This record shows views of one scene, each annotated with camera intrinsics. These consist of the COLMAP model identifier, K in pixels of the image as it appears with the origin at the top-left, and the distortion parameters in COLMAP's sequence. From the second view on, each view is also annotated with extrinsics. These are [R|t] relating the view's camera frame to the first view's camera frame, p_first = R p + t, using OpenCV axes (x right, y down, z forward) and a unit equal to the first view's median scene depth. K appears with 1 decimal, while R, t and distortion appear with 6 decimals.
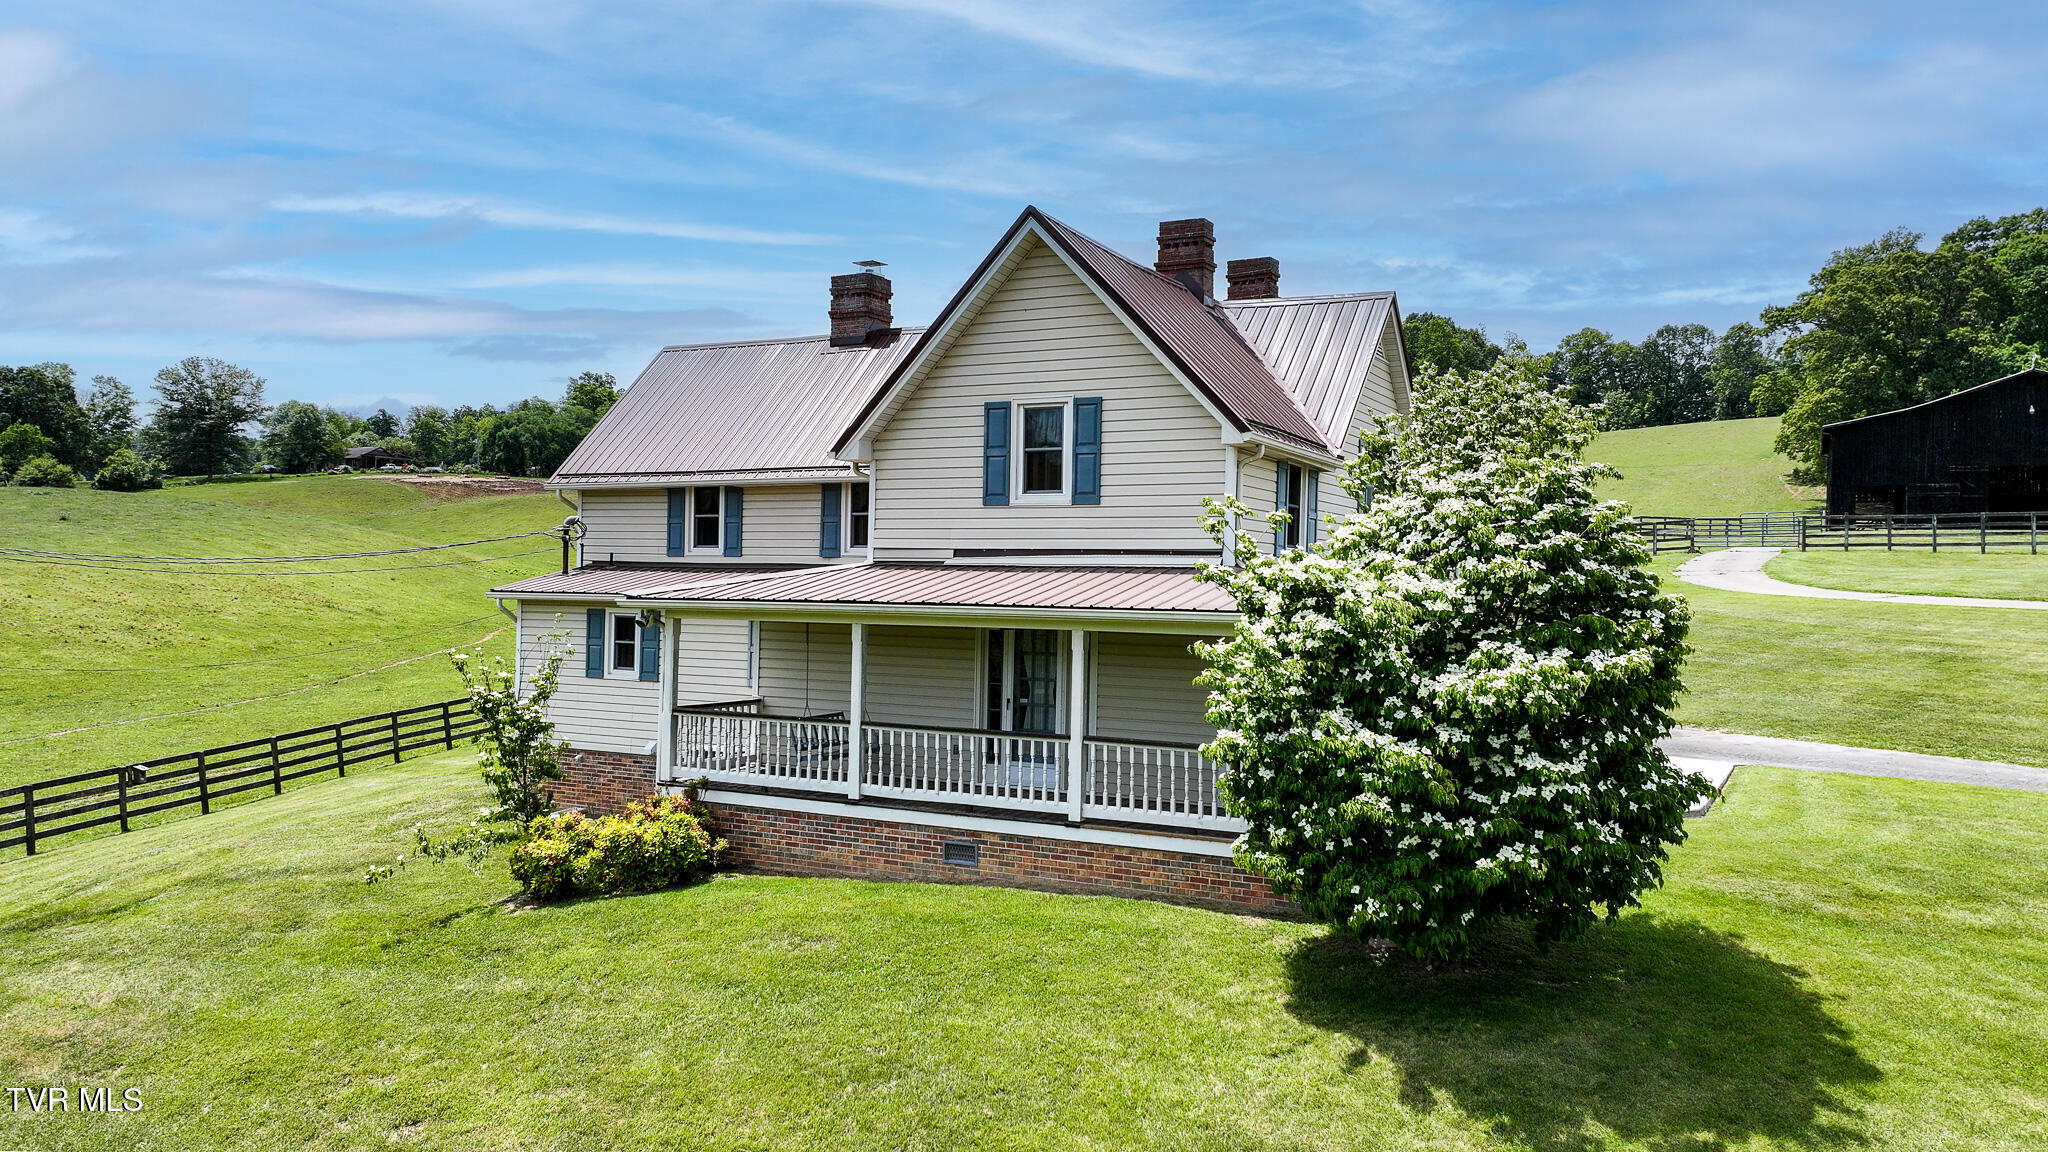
lens RADIAL K [[1447.4, 0, 1056.1], [0, 1447.4, 590.9], [0, 0, 1]] dist [0.002379, 0.011500]
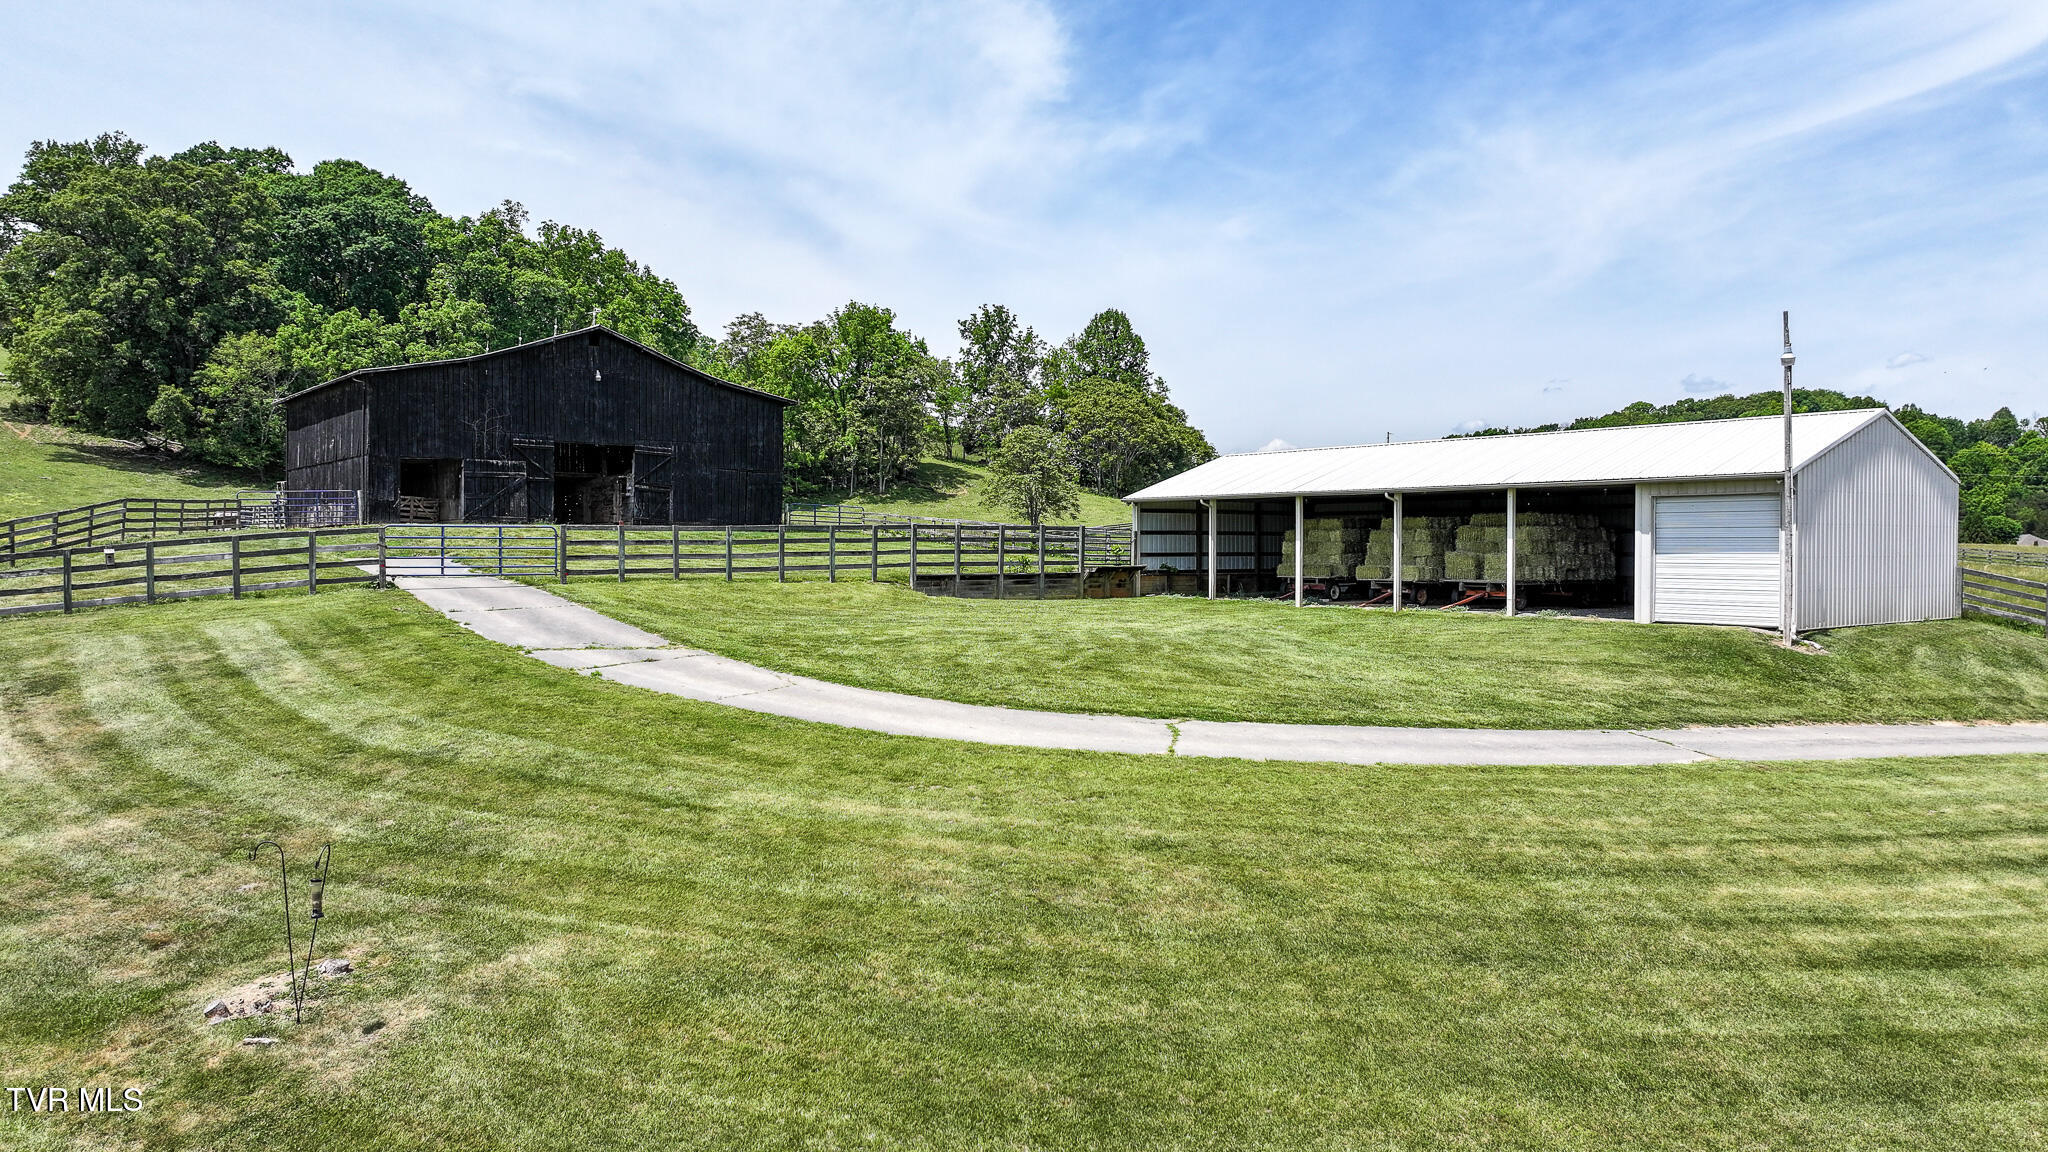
lens RADIAL K [[1447.4, 0, 1030.8], [0, 1447.4, 568.7], [0, 0, 1]] dist [0.002379, 0.011500]
pose [[0.408952, -0.031502, 0.912012, 0.082153], [0.007788, 0.999488, 0.031031, -0.140962], [-0.912523, -0.005588, 0.408988, 1.576746]]
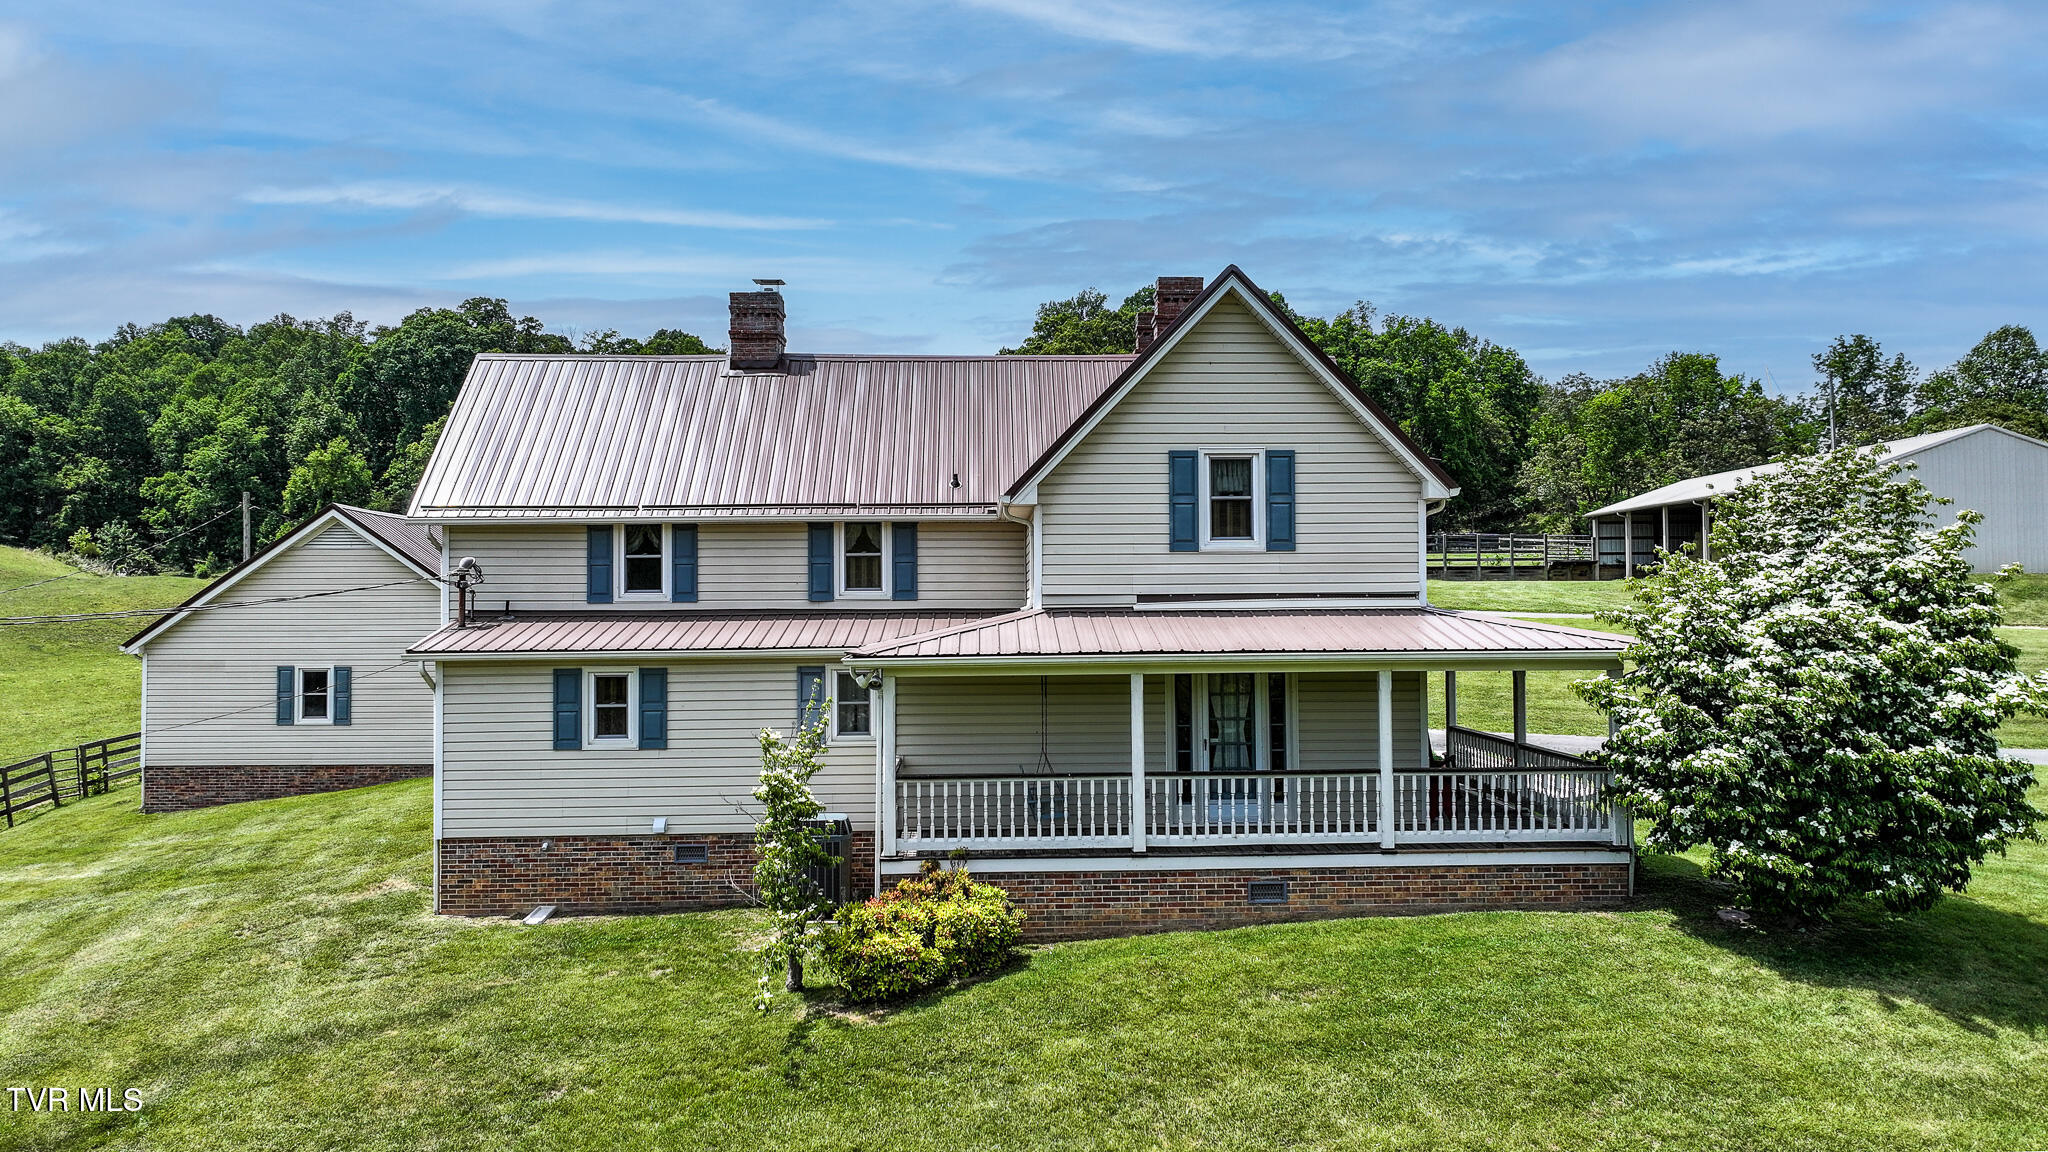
lens RADIAL K [[1447.4, 0, 1030.5], [0, 1447.4, 593.9], [0, 0, 1]] dist [0.002379, 0.011500]
pose [[0.864907, -0.019328, 0.501560, -0.564714], [0.023160, 0.999731, -0.001413, -0.026418], [-0.501398, 0.012838, 0.865122, 0.146097]]
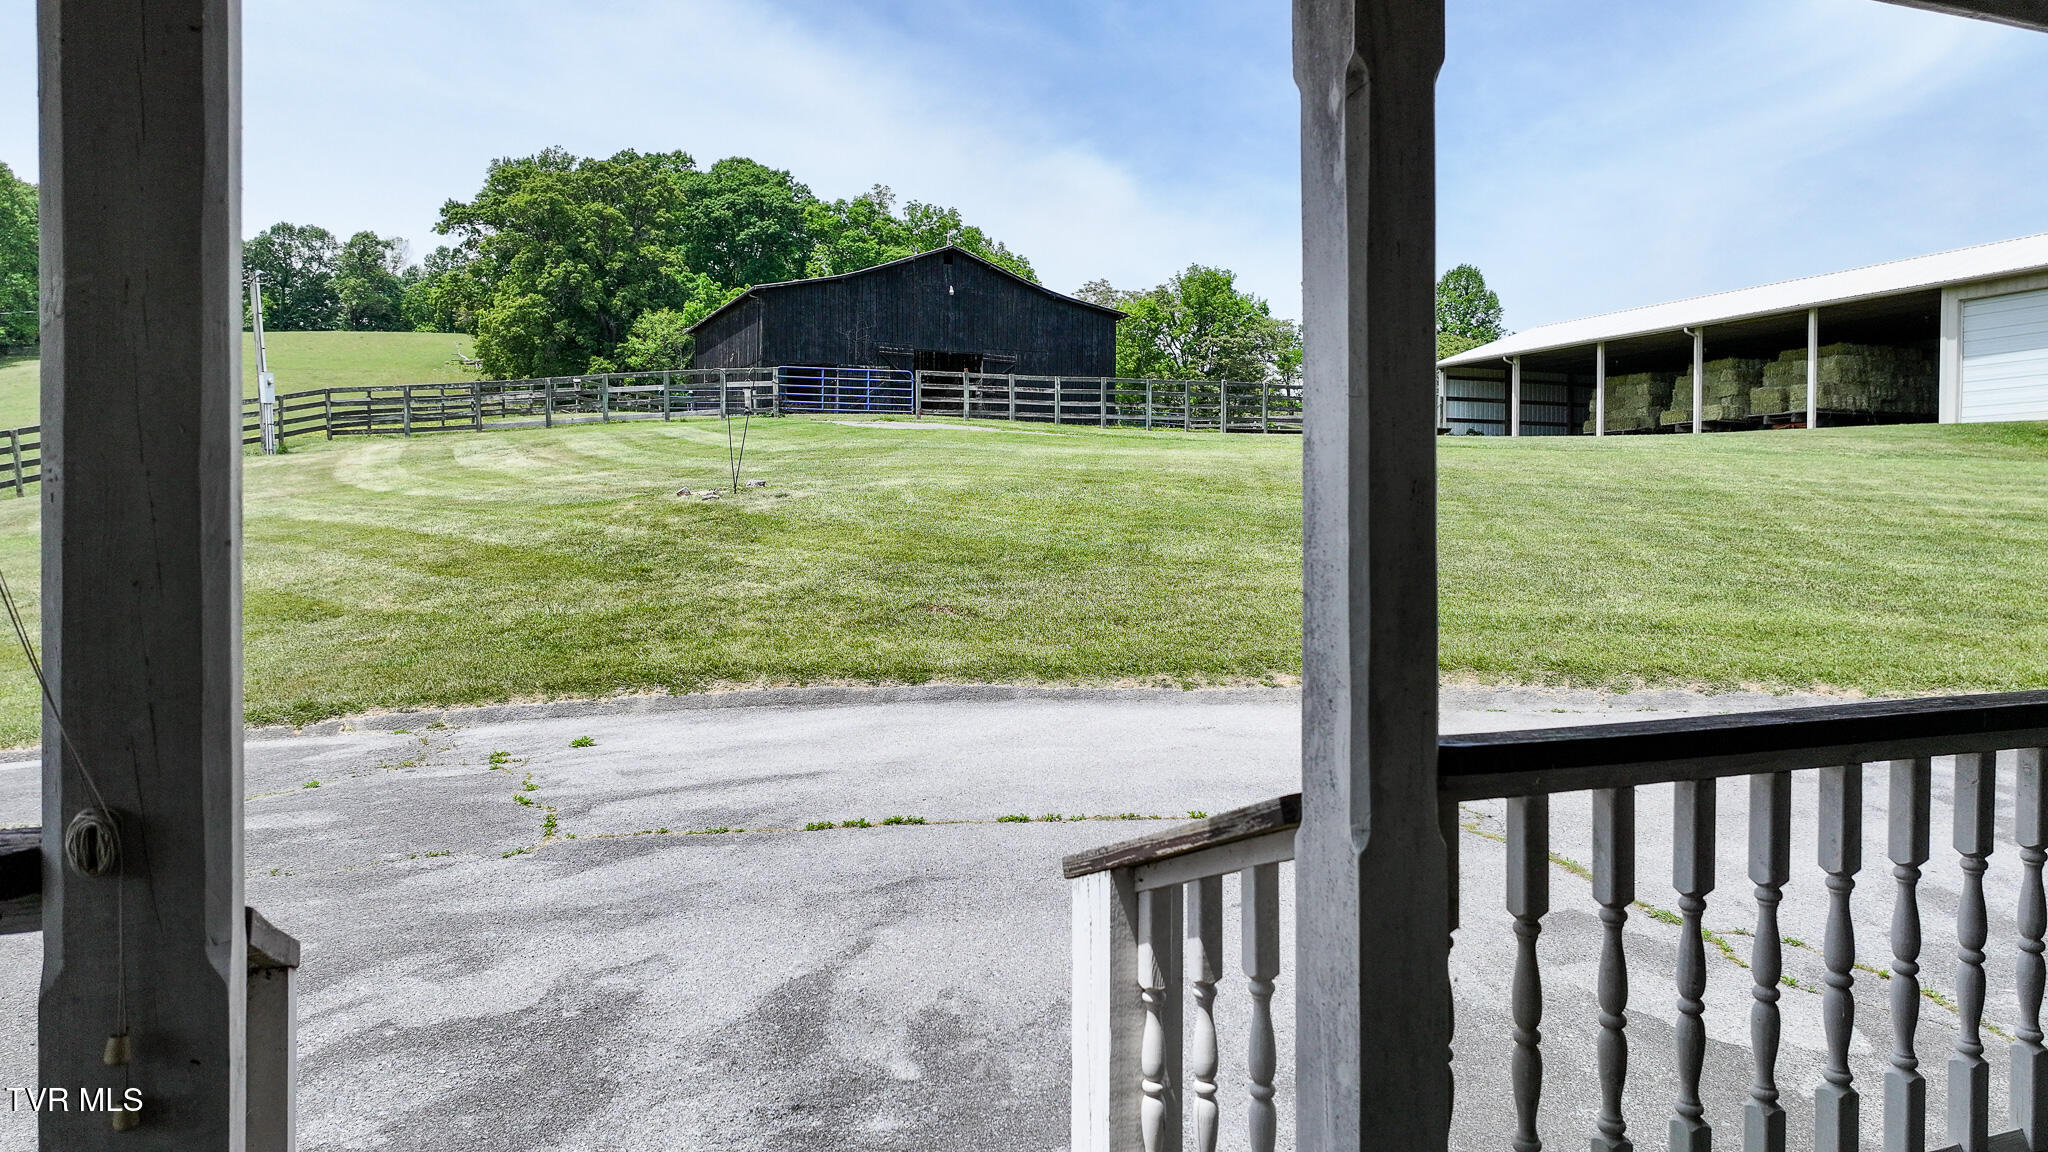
lens RADIAL K [[1447.4, 0, 1026.7], [0, 1447.4, 561.3], [0, 0, 1]] dist [0.002379, 0.011500]
pose [[0.616353, -0.032208, 0.786811, -0.075533], [0.012333, 0.999435, 0.031250, 0.060002], [-0.787374, -0.009558, 0.616402, 1.424411]]
